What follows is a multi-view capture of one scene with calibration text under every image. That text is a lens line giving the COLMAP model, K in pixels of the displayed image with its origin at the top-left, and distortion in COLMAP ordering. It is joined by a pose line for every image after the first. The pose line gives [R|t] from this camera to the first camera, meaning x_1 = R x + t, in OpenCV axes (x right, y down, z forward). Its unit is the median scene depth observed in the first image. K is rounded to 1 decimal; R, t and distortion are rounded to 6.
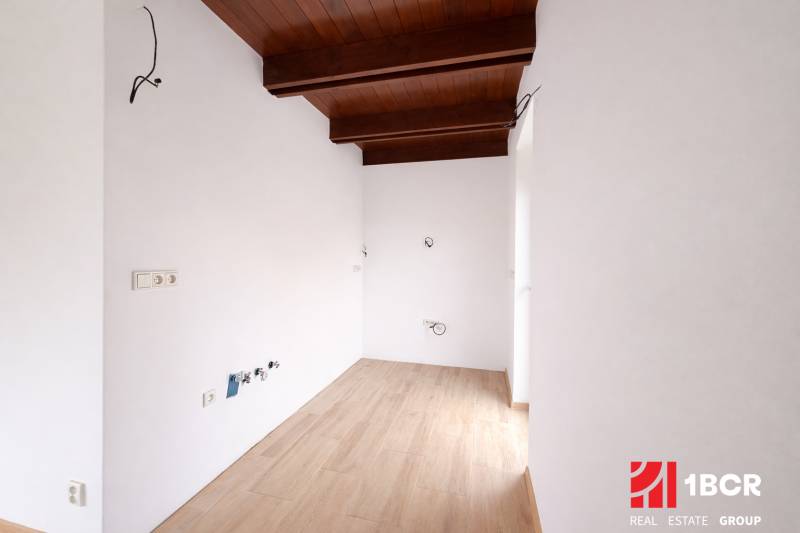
lens RADIAL K [[335.4, 0, 400.0], [0, 335.4, 266.5], [0, 0, 1]] dist [-0.052972, 0.028043]
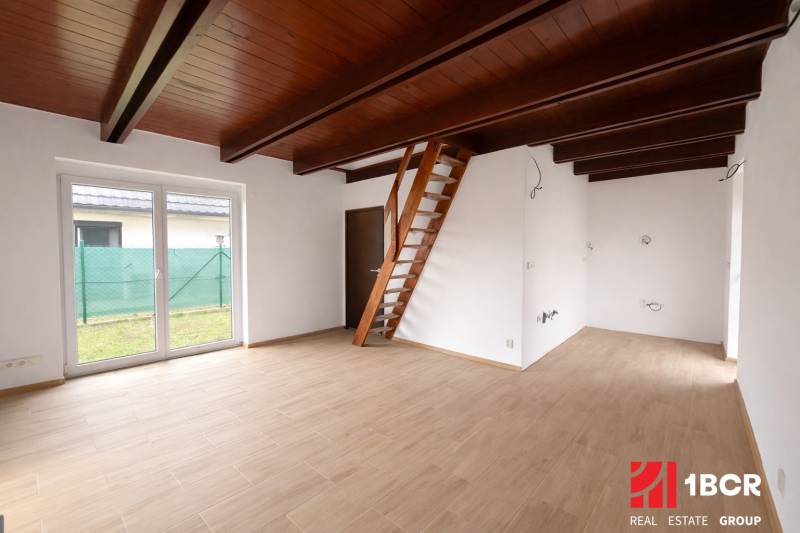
lens RADIAL K [[335.4, 0, 400.0], [0, 335.4, 266.5], [0, 0, 1]] dist [-0.052972, 0.028043]
pose [[0.878529, 0.008211, -0.477618, -0.196434], [0.004278, 0.999677, 0.025054, -0.008223], [0.477669, -0.024054, 0.878210, -0.777122]]
